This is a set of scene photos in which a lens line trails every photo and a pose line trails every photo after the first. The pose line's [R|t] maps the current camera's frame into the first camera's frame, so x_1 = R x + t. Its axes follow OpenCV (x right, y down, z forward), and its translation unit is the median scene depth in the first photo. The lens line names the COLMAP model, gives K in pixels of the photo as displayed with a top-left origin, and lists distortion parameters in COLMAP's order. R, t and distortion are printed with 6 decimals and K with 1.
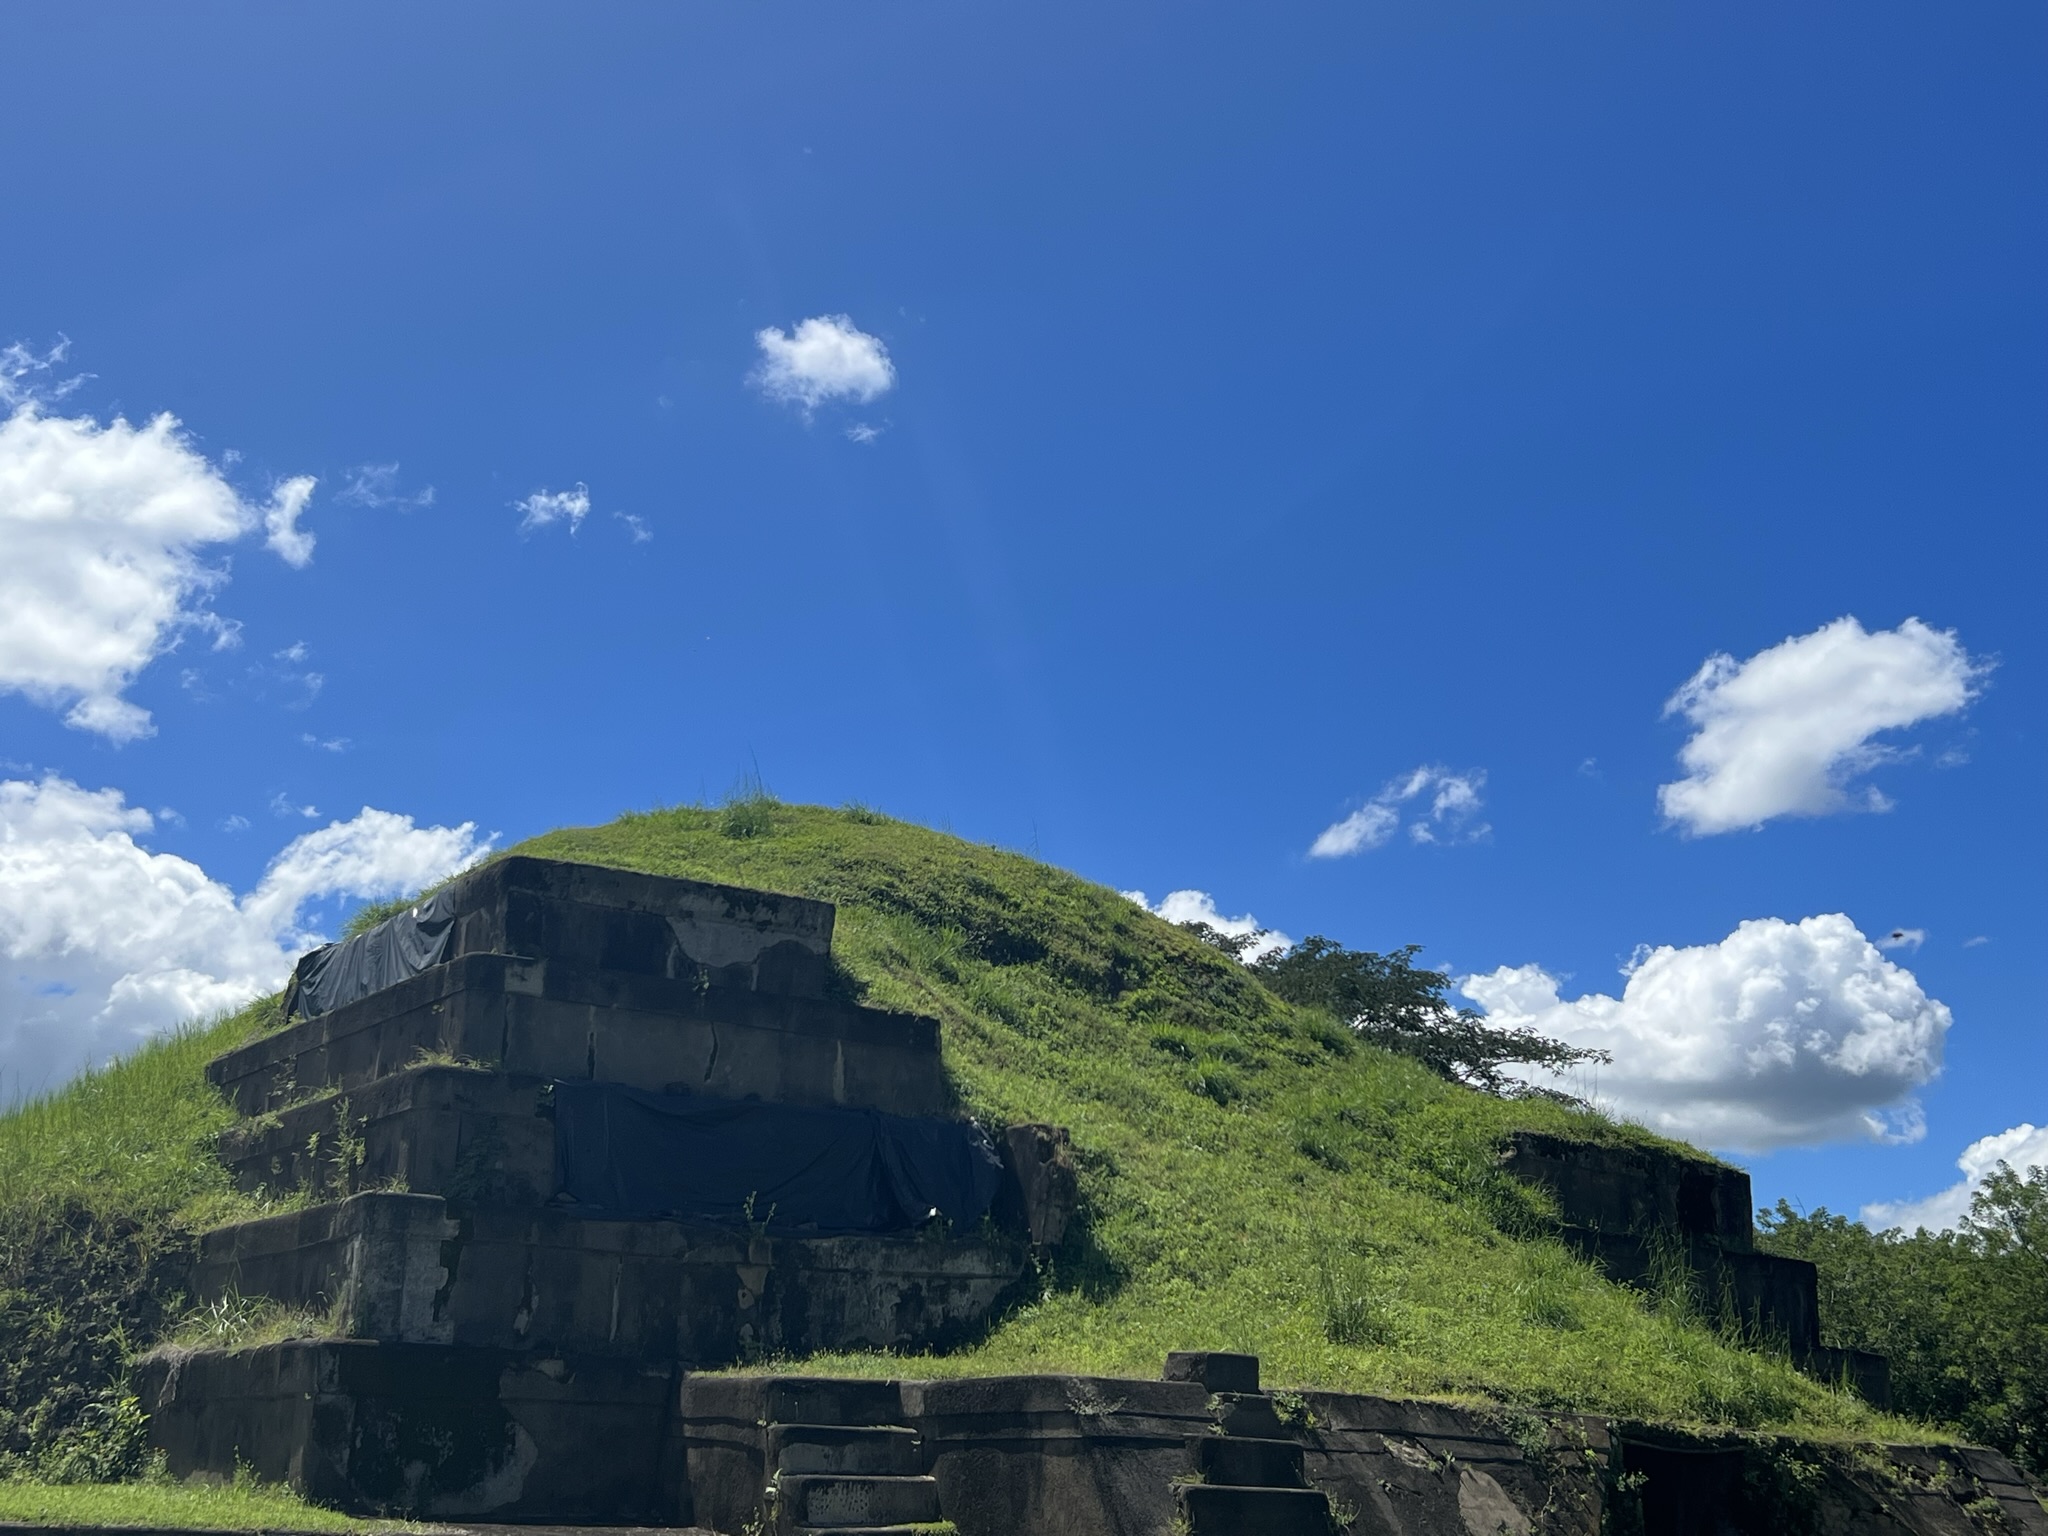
lens RADIAL K [[2338.3, 0, 1024.0], [0, 2338.3, 768.0], [0, 0, 1]] dist [0.061324, -0.022830]
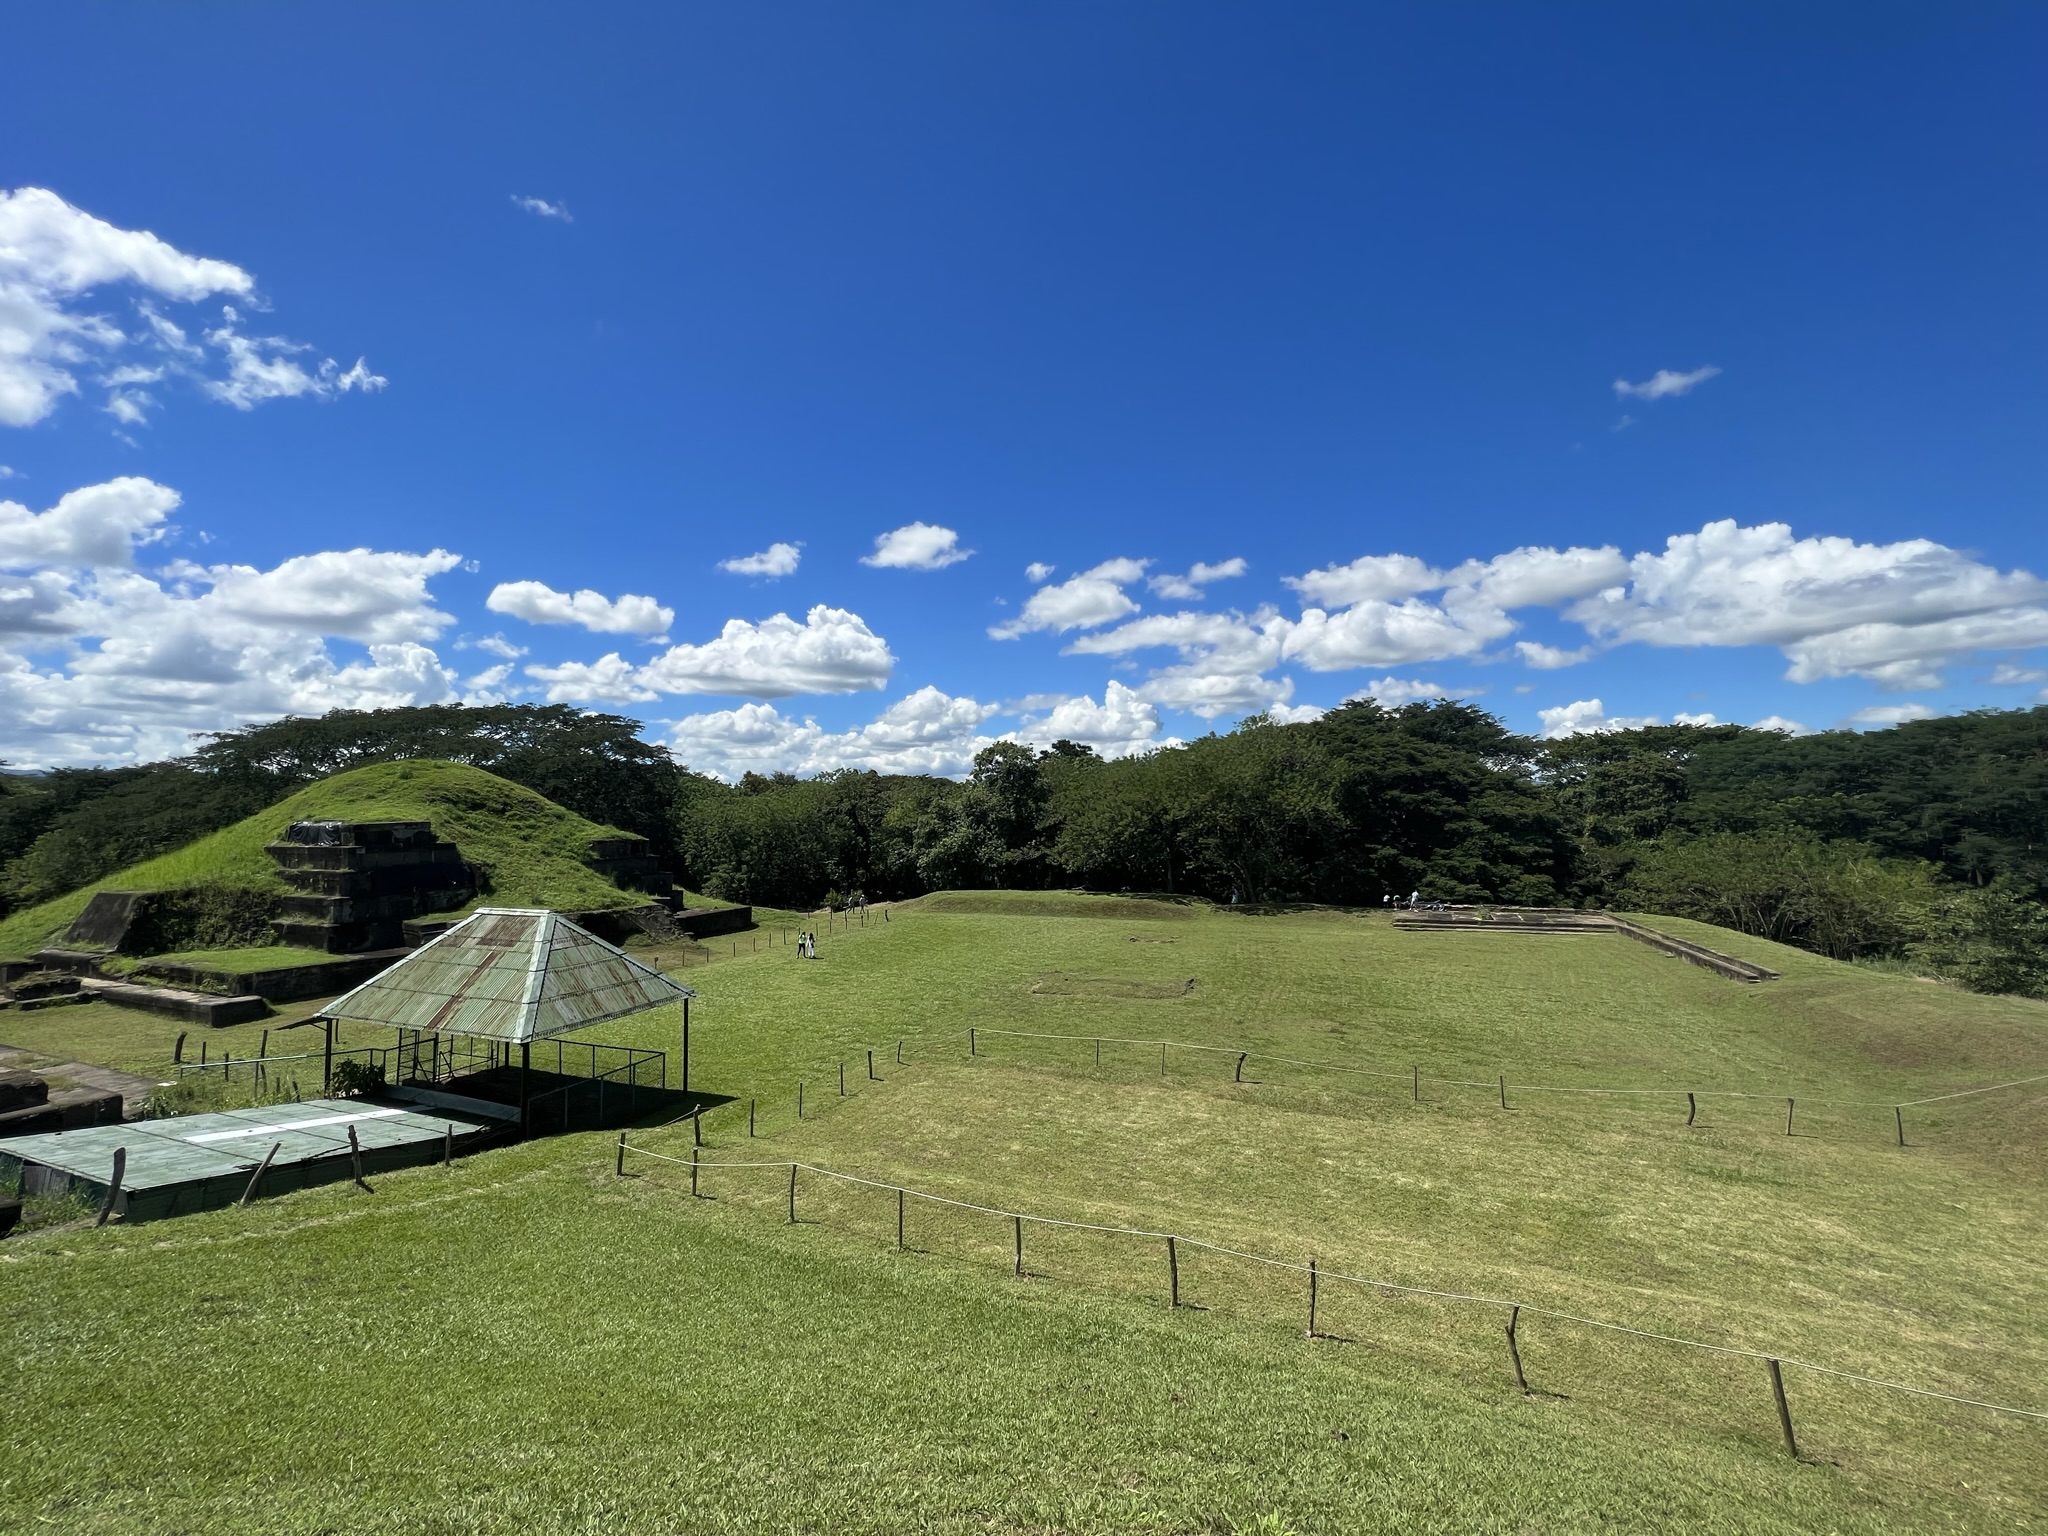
lens RADIAL K [[827.2, 0, 1024.0], [0, 827.2, 768.0], [0, 0, 1]] dist [-0.000414, 0.000134]
pose [[0.858058, -0.005150, 0.513527, 0.109529], [-0.120415, 0.970056, 0.210931, -0.623074], [-0.499236, -0.242828, 0.831744, -1.188931]]
